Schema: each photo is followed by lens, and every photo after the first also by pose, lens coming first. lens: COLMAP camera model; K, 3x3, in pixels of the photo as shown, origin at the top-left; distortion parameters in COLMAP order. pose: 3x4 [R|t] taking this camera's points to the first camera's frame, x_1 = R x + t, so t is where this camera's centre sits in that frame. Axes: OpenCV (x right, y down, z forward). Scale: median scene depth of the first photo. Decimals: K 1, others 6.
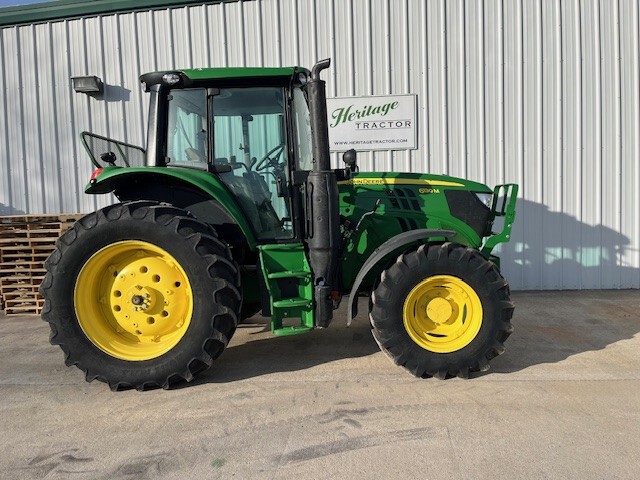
lens RADIAL K [[490.4, 0, 328.2], [0, 490.4, 243.0], [0, 0, 1]] dist [0.067136, -0.084499]
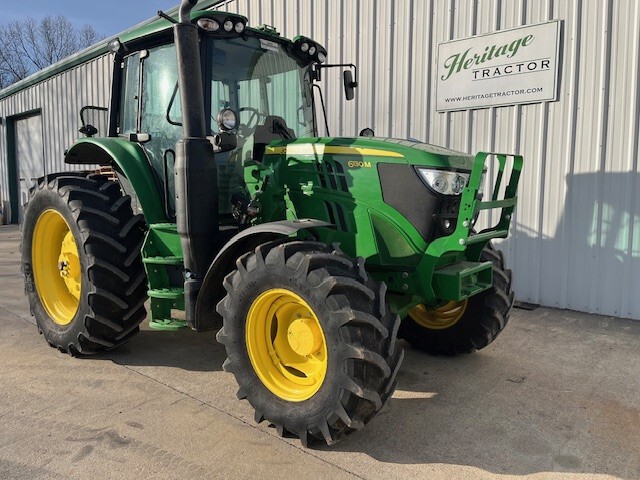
lens RADIAL K [[490.4, 0, 321.3], [0, 490.4, 235.0], [0, 0, 1]] dist [0.067136, -0.084499]
pose [[0.804239, 0.092537, -0.587058, 0.633711], [-0.065606, 0.995590, 0.067056, -0.054747], [0.590674, -0.015415, 0.806763, 0.456153]]
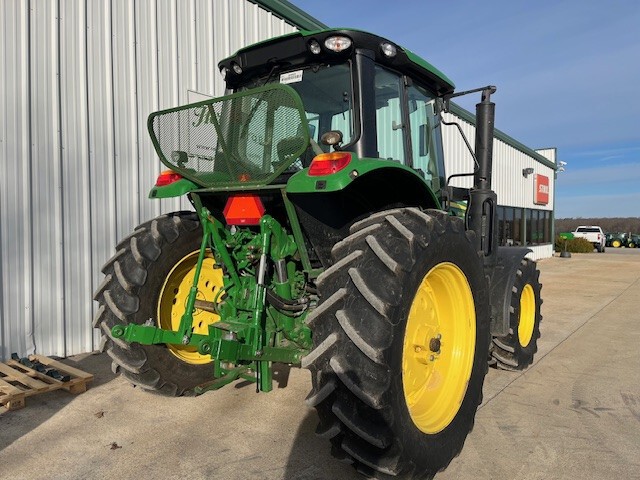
lens RADIAL K [[490.4, 0, 317.8], [0, 490.4, 238.7], [0, 0, 1]] dist [0.067136, -0.084499]
pose [[0.564187, -0.005543, 0.825628, -1.056849], [0.037105, 0.999137, -0.018648, -0.043363], [-0.824813, 0.041156, 0.563906, 0.687636]]
